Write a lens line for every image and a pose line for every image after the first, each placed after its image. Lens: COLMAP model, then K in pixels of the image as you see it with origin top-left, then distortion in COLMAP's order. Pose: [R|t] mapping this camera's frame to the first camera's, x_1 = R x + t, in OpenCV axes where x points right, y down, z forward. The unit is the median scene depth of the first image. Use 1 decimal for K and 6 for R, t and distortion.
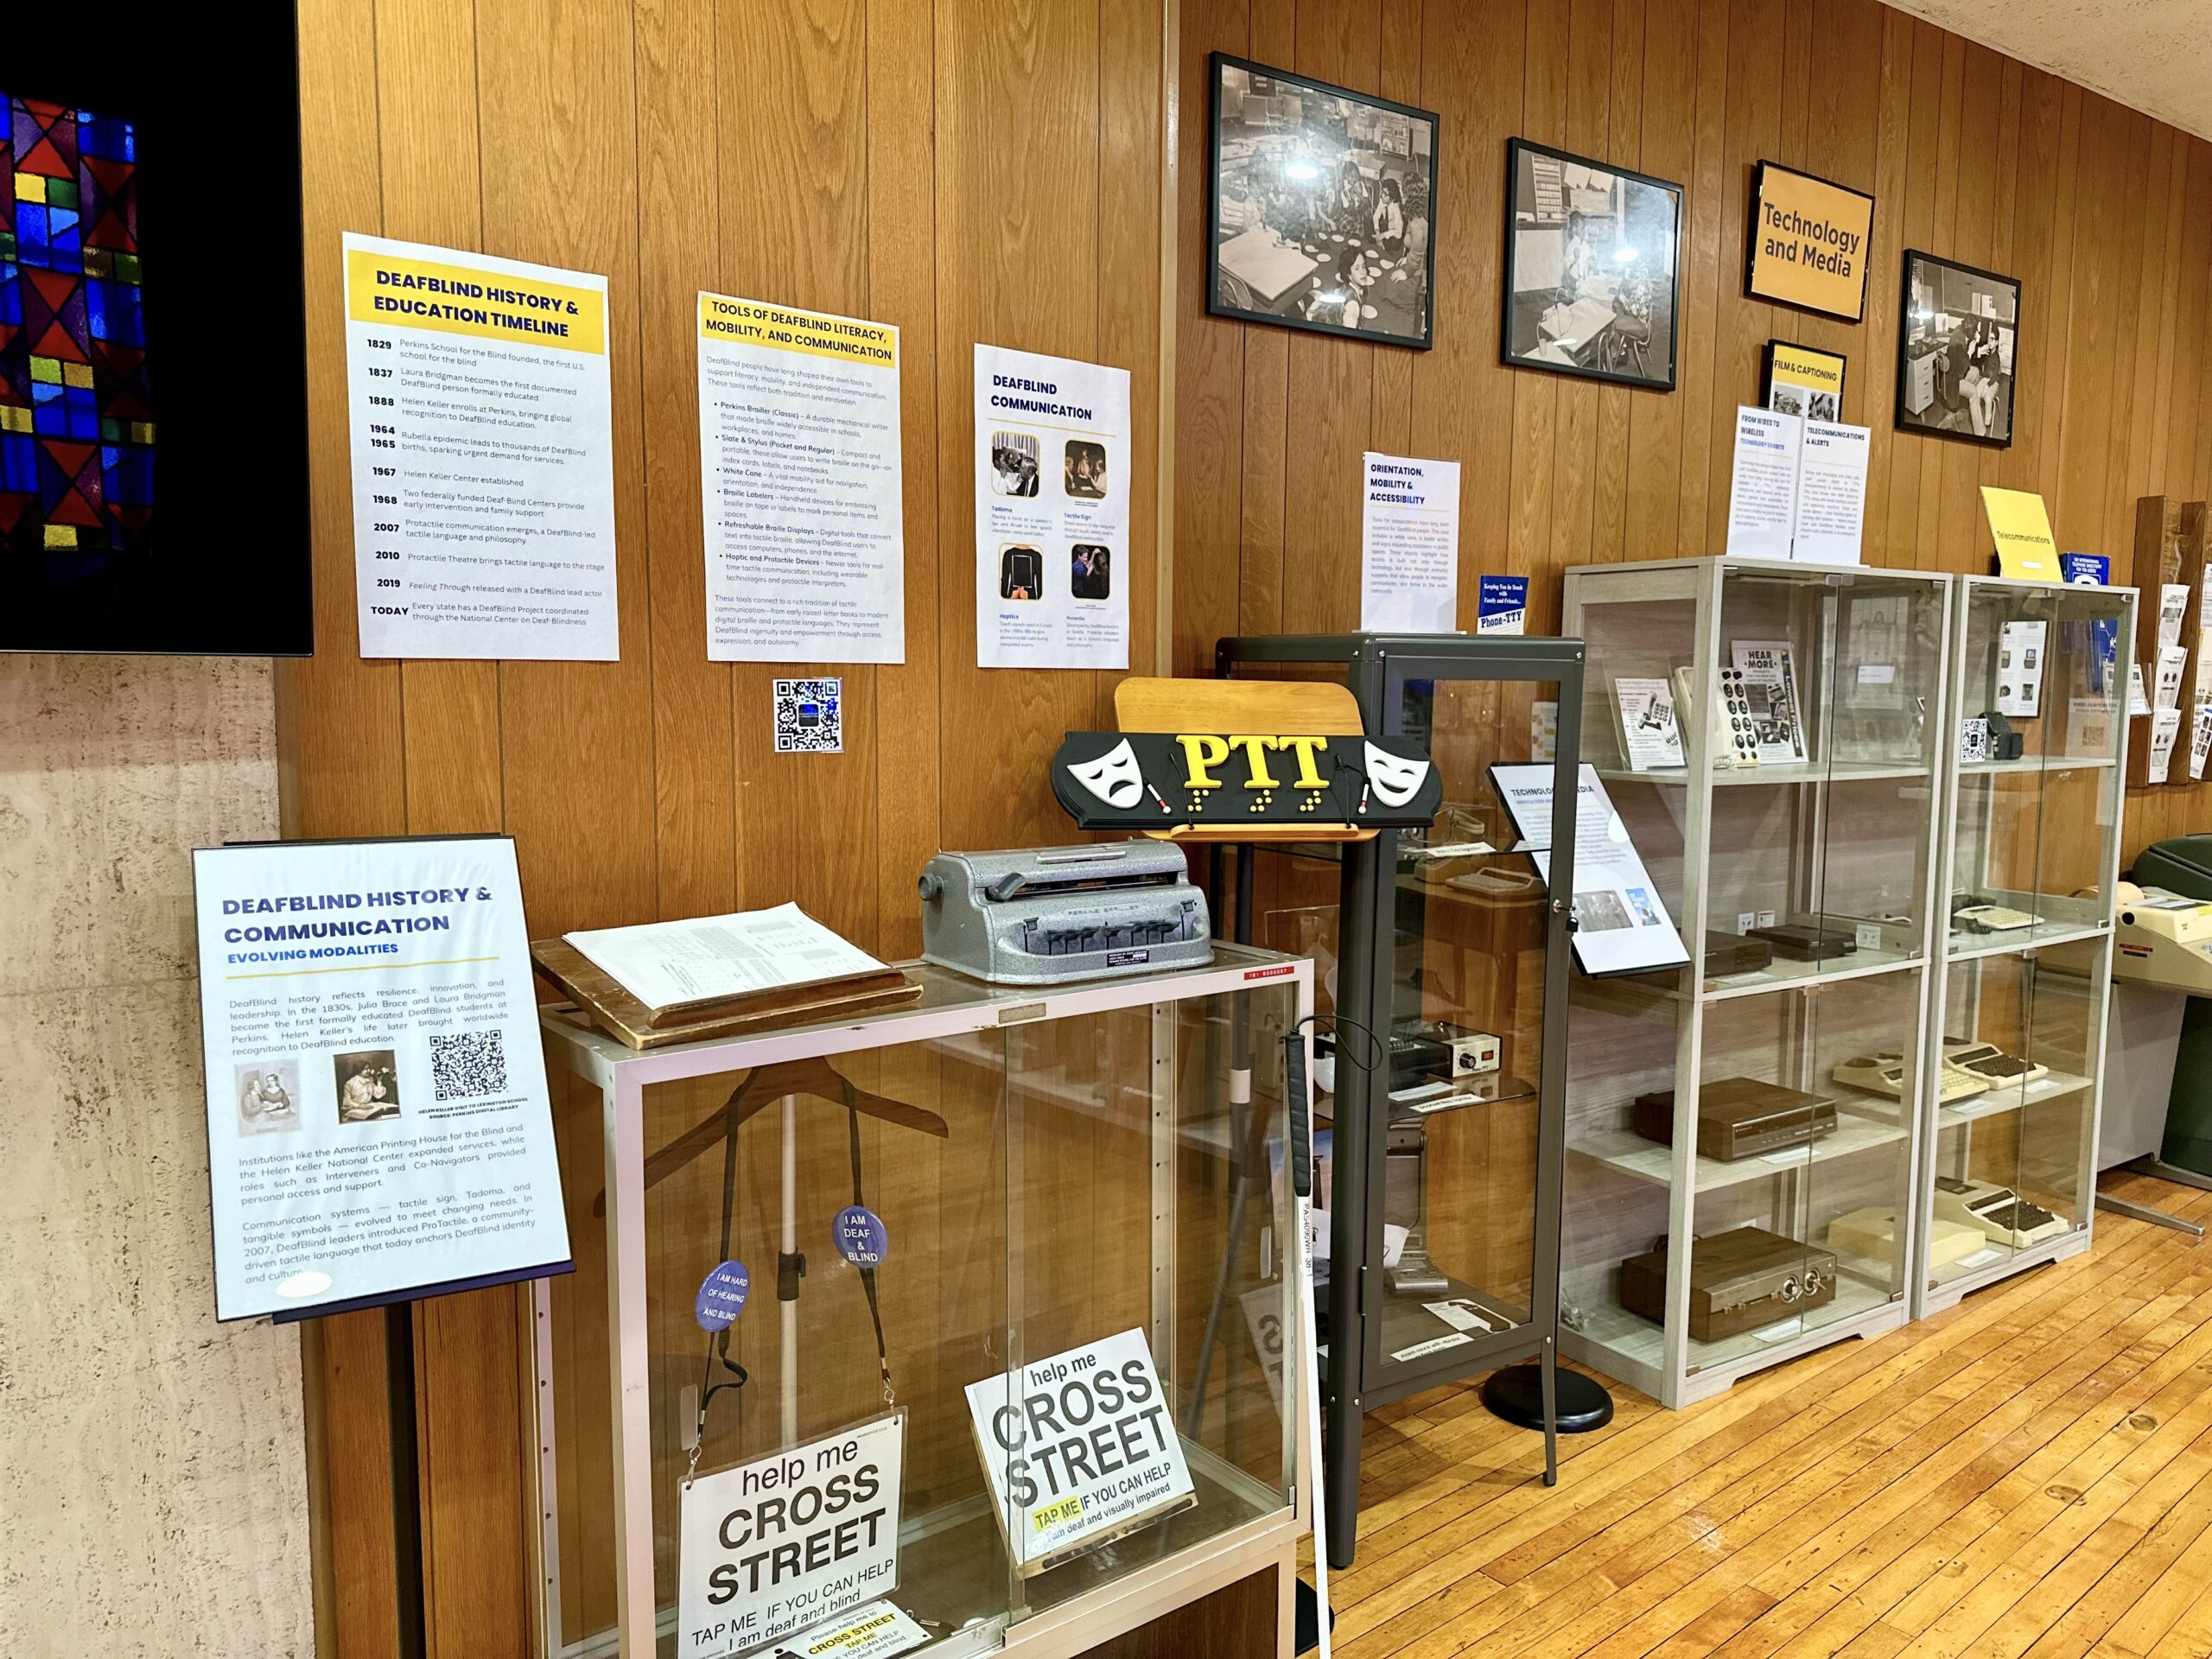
lens RADIAL K [[1595.7, 0, 1130.3], [0, 1595.7, 832.4], [0, 0, 1]] dist [0.039112, -0.056561]
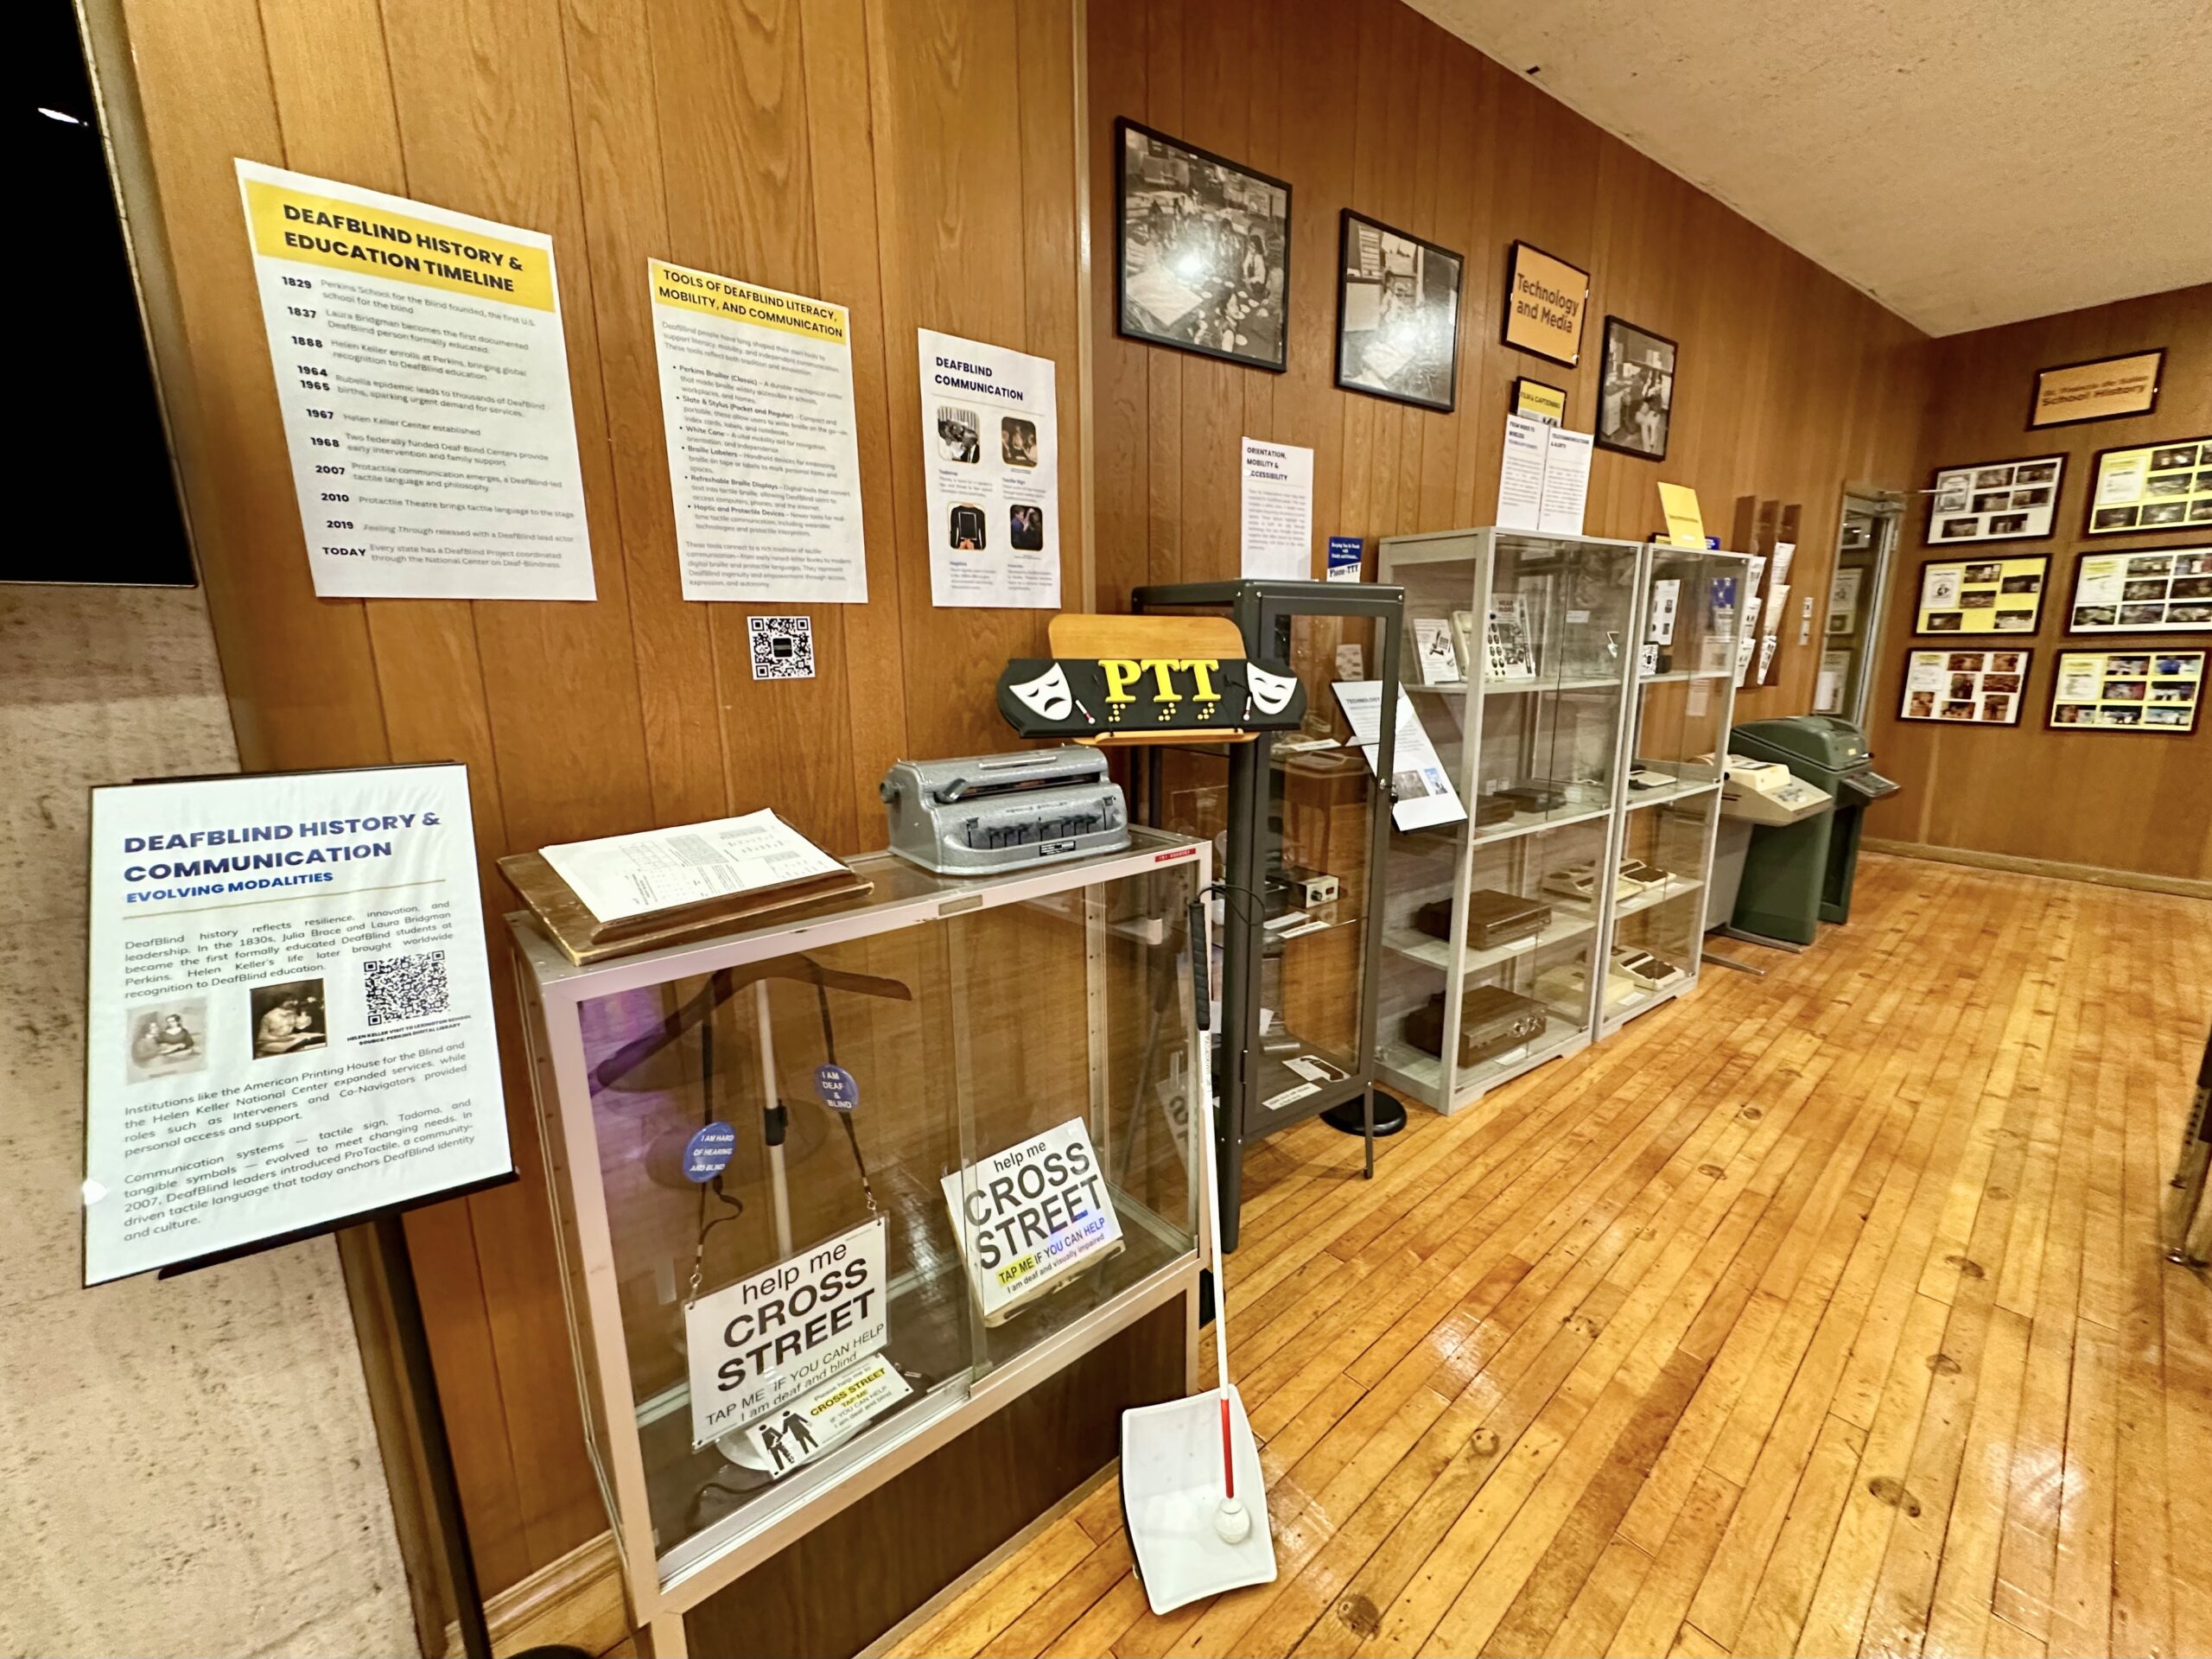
lens RADIAL K [[901.6, 0, 1118.1], [0, 901.6, 823.6], [0, 0, 1]] dist [-0.005216, 0.001321]
pose [[0.999393, -0.023185, 0.025989, 0.018103], [0.020304, 0.994147, 0.106112, -0.006746], [-0.028297, -0.105520, 0.994014, 0.216993]]
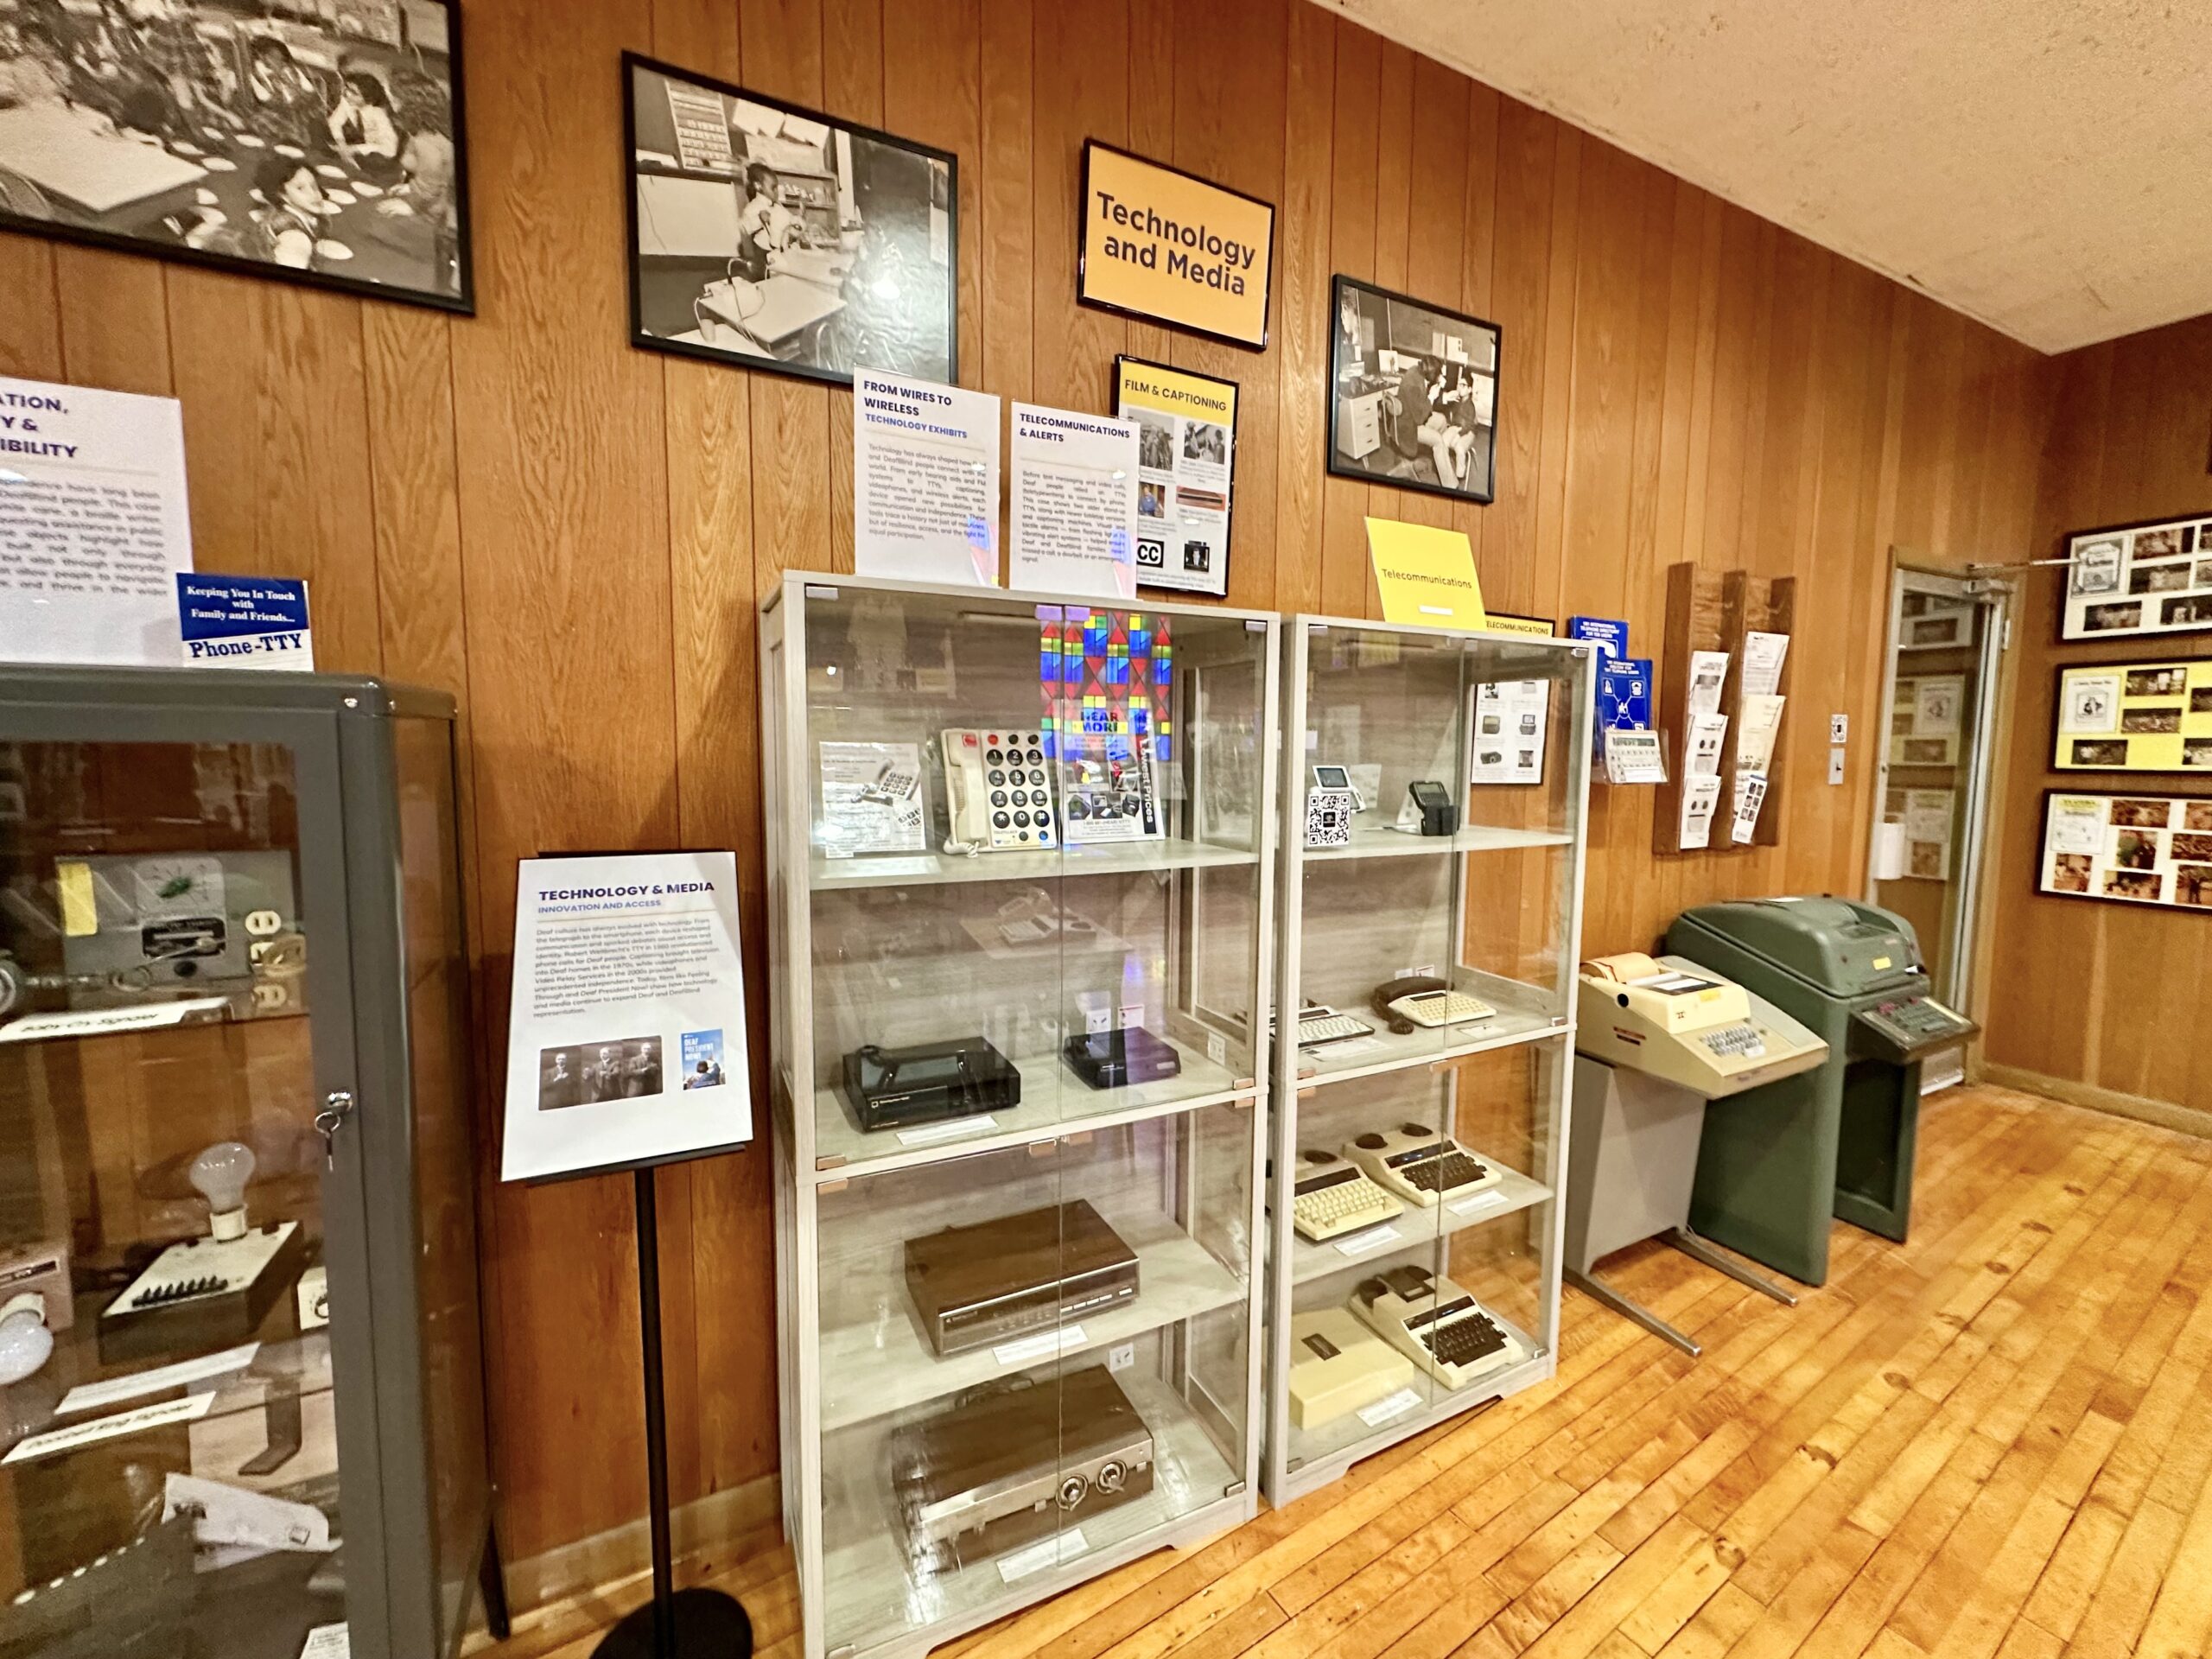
lens RADIAL K [[901.6, 0, 1108.0], [0, 901.6, 820.6], [0, 0, 1]] dist [-0.005216, 0.001321]
pose [[0.991604, 0.012620, -0.128696, 0.564188], [-0.014213, 0.999833, -0.011463, -0.059655], [0.128530, 0.013196, 0.991618, 0.635692]]
